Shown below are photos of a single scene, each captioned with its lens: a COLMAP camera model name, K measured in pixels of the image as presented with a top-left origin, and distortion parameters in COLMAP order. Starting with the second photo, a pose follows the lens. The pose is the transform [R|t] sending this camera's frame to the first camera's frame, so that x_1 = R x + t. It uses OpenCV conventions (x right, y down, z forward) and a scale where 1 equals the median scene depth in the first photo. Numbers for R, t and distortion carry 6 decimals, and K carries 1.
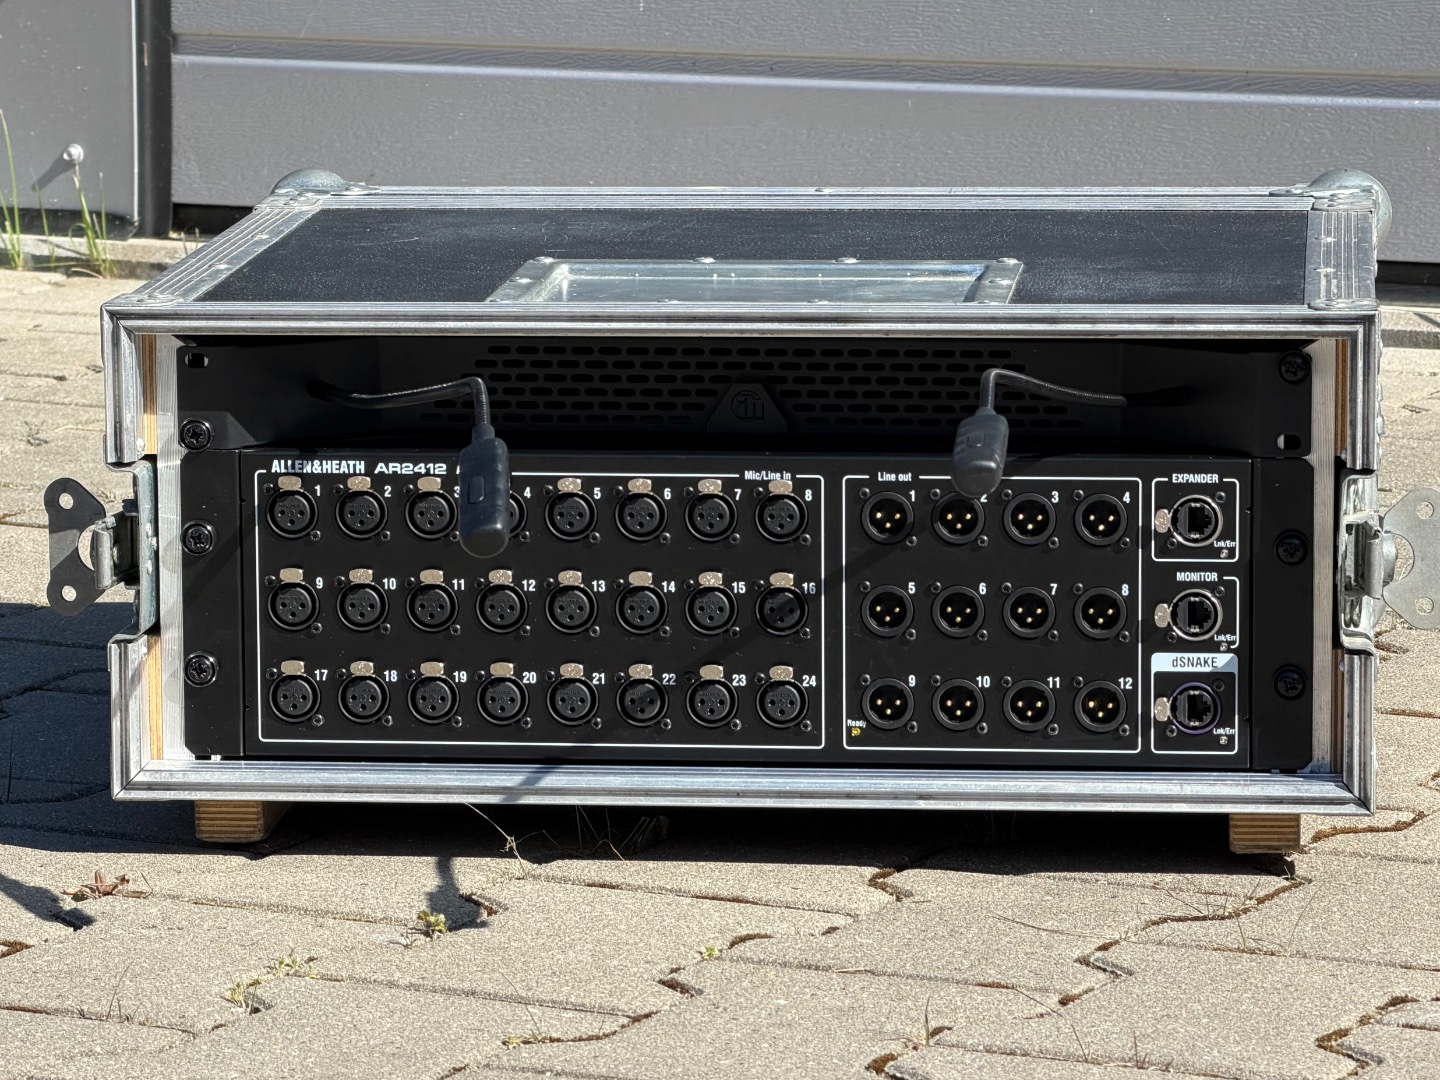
lens RADIAL K [[6303.5, 0, 720.3], [0, 6303.5, 543.8], [0, 0, 1]] dist [0.241346, 0.000000]
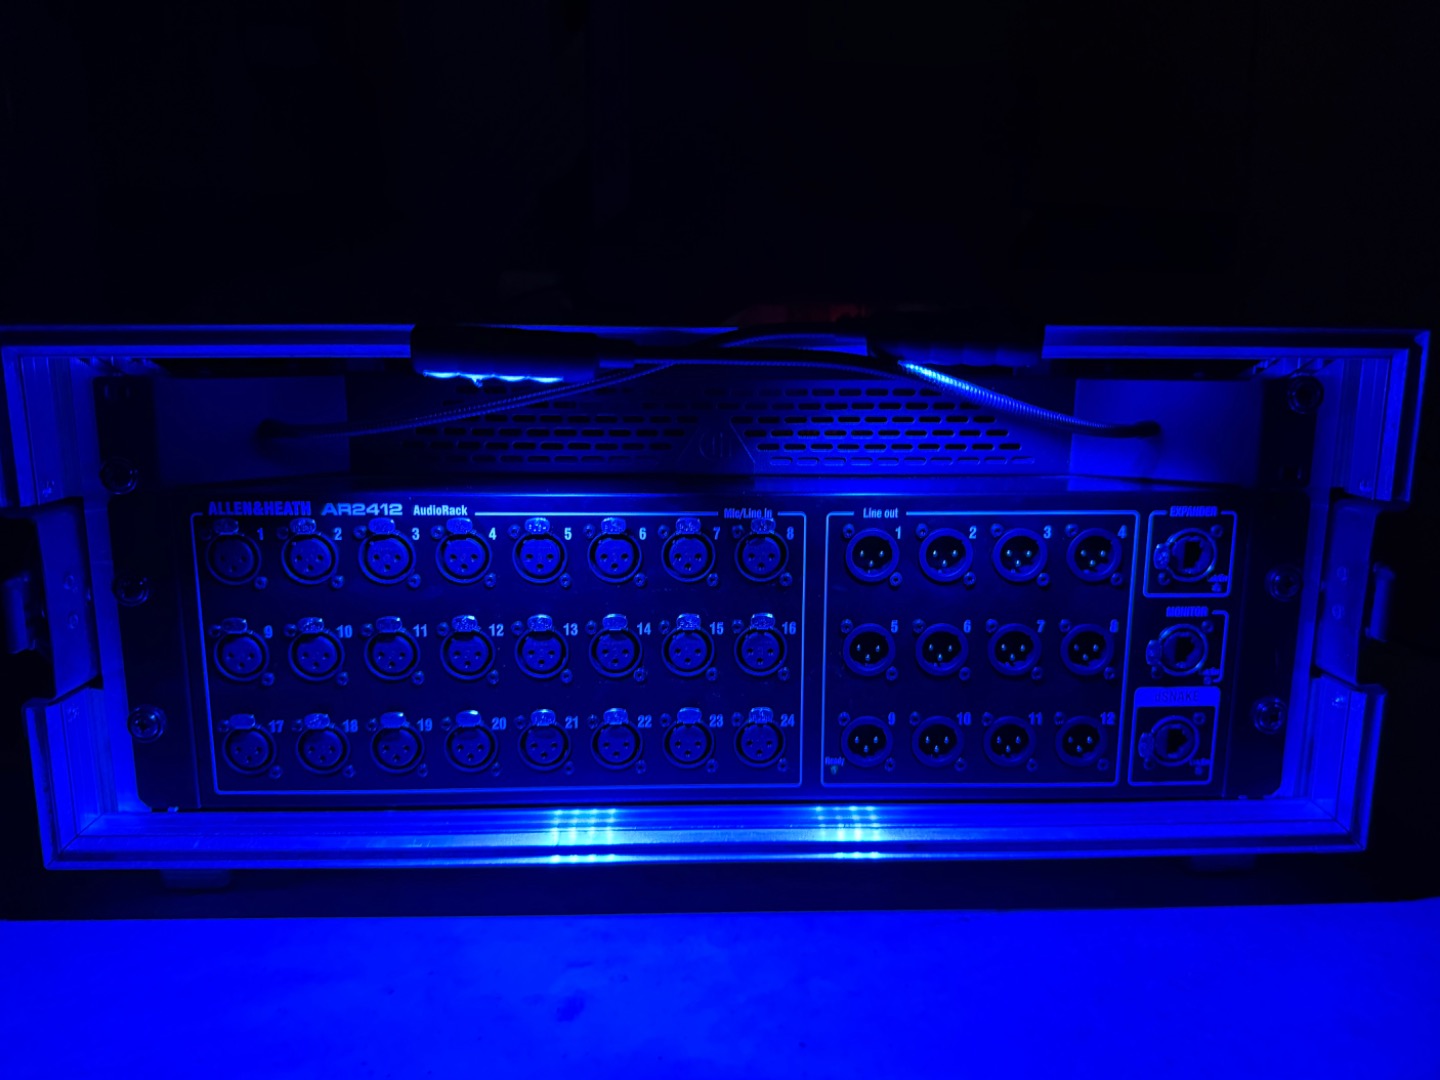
lens RADIAL K [[1017.7, 0, 729.1], [0, 1017.7, 527.2], [0, 0, 1]] dist [0.027679, -0.021234]
pose [[0.992906, -0.013758, 0.118101, -0.013336], [0.010748, 0.999602, 0.026086, -0.012714], [-0.118413, -0.024632, 0.992659, 0.845082]]
